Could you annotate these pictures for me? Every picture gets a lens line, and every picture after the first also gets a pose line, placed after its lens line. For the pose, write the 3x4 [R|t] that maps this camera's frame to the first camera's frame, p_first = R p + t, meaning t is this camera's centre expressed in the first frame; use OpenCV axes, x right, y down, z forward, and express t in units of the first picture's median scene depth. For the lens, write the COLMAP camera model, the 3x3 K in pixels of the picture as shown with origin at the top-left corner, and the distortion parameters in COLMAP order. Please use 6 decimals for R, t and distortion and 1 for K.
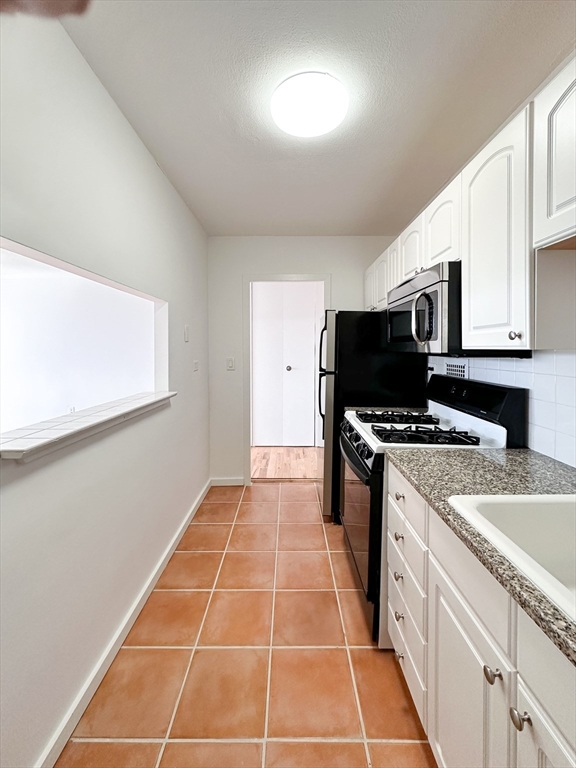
lens RADIAL K [[311.0, 0, 287.7], [0, 311.0, 351.9], [0, 0, 1]] dist [-0.000157, -0.000044]
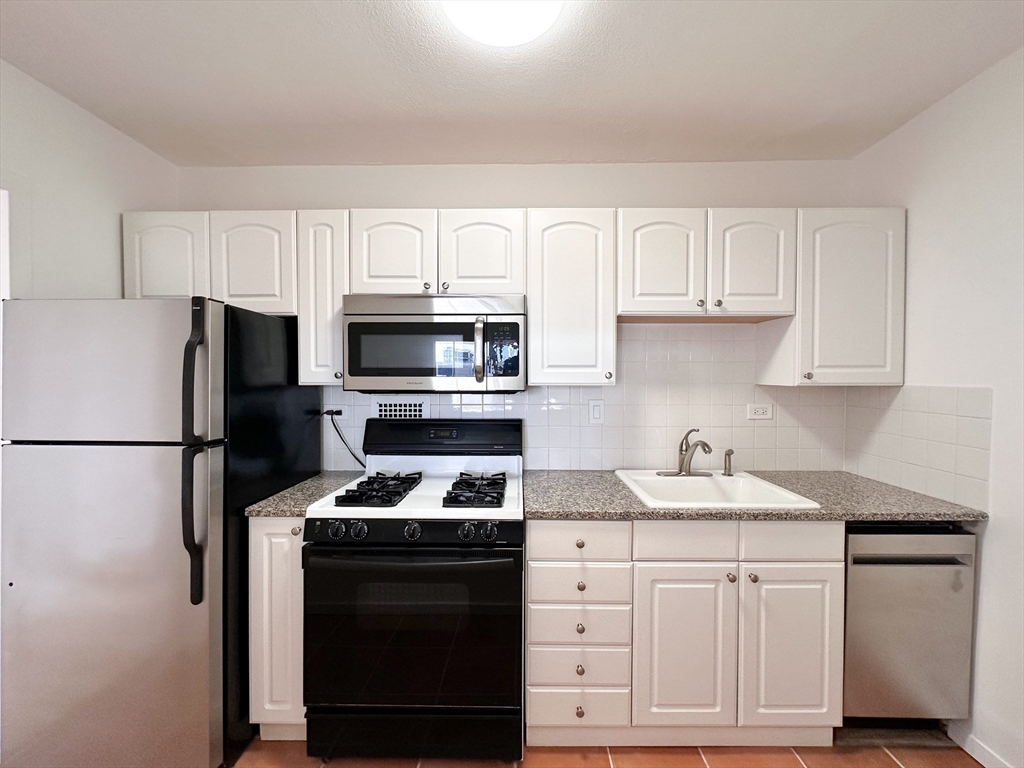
lens RADIAL K [[414.9, 0, 512.0], [0, 414.9, 384.0], [0, 0, 1]] dist [0.000238, -0.000141]
pose [[0.010326, -0.020368, 0.999739, -0.553981], [0.007489, 0.999766, 0.020291, -0.030139], [-0.999919, 0.007278, 0.010476, 0.737160]]
